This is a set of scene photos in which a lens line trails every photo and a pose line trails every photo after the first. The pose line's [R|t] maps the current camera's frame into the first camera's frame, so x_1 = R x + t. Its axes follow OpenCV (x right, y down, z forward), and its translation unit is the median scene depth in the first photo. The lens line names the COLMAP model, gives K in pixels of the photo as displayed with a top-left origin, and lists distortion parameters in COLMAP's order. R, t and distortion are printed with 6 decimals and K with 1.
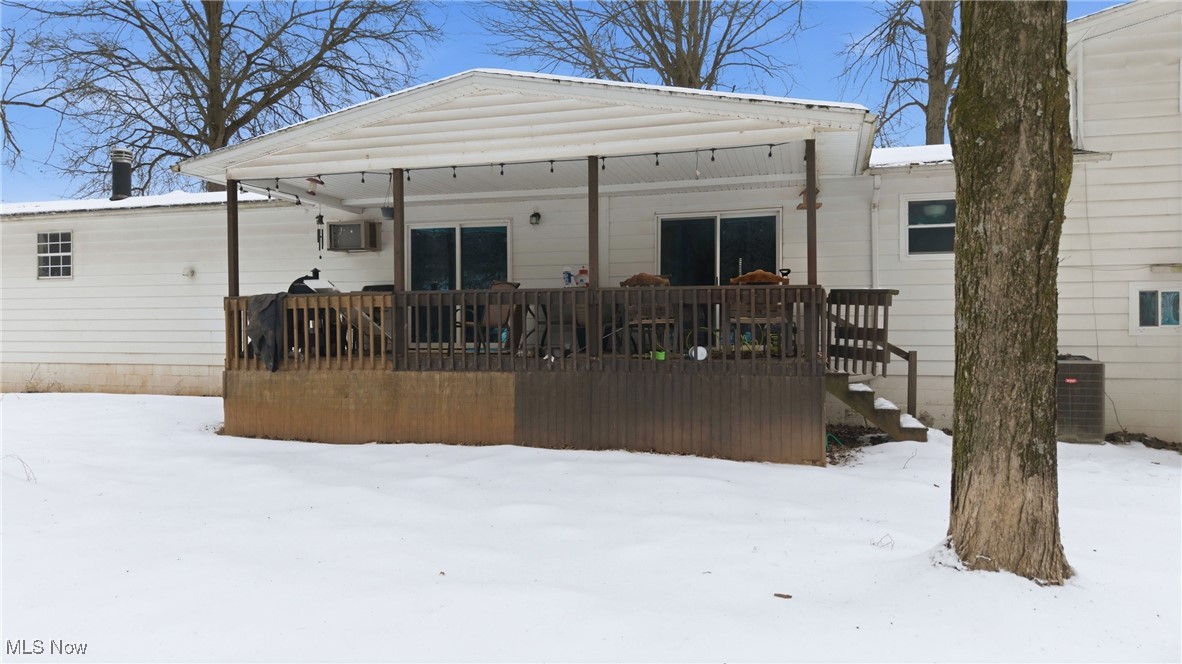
lens RADIAL K [[791.9, 0, 591.0], [0, 791.9, 332.0], [0, 0, 1]] dist [0.005979, -0.001349]
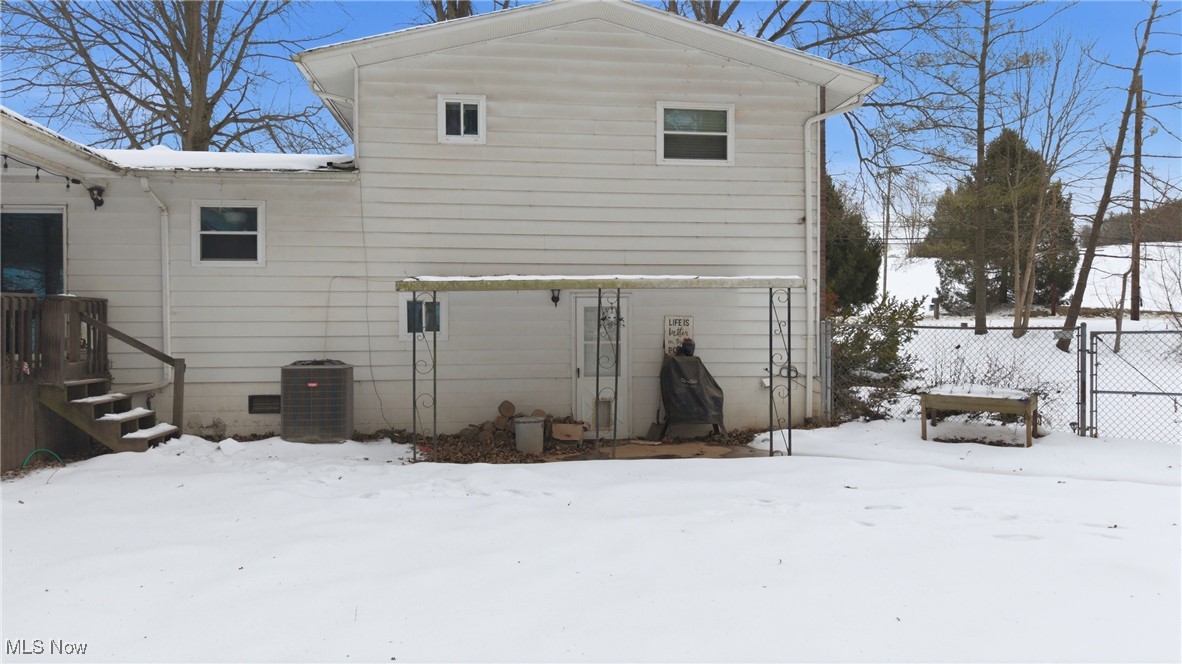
lens RADIAL K [[804.8, 0, 591.0], [0, 804.8, 332.0], [0, 0, 1]] dist [0.003478, -0.001099]
pose [[0.914297, -0.002802, 0.405034, 0.438322], [0.004954, 0.999979, -0.004266, -0.001950], [-0.405014, 0.005907, 0.914292, -0.114413]]
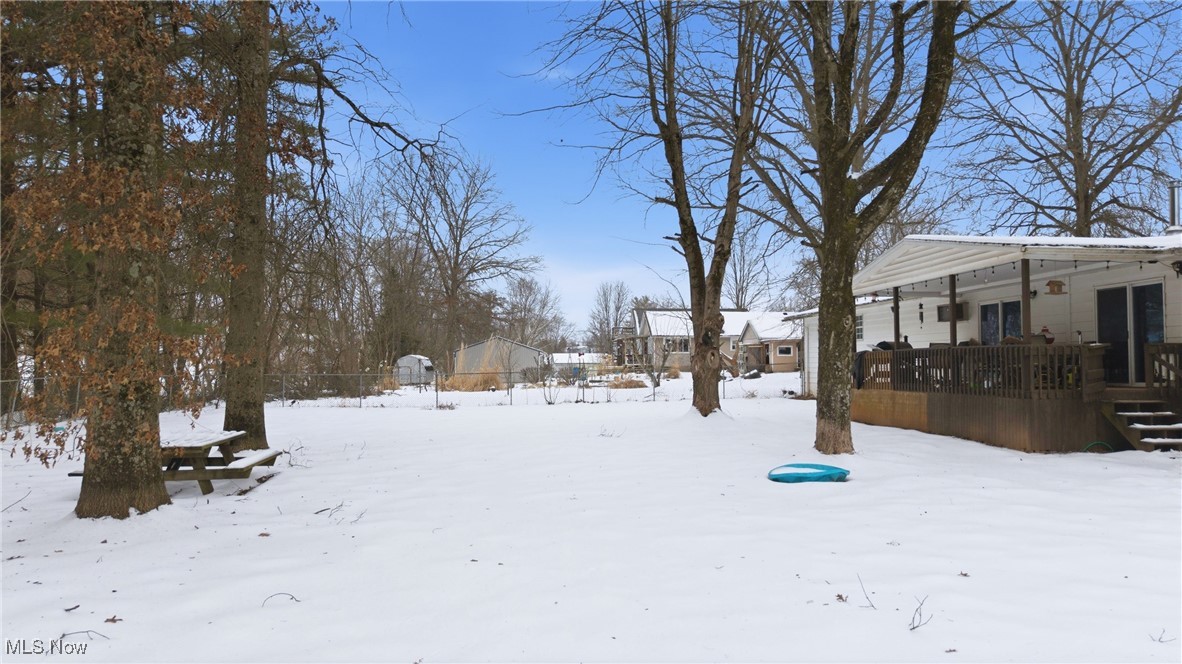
lens RADIAL K [[791.9, 0, 591.0], [0, 791.9, 332.0], [0, 0, 1]] dist [0.005979, -0.001349]
pose [[0.359387, -0.038491, -0.932394, 1.176227], [-0.002038, 0.999114, -0.042031, -0.009781], [0.933186, 0.017005, 0.358990, -0.360877]]
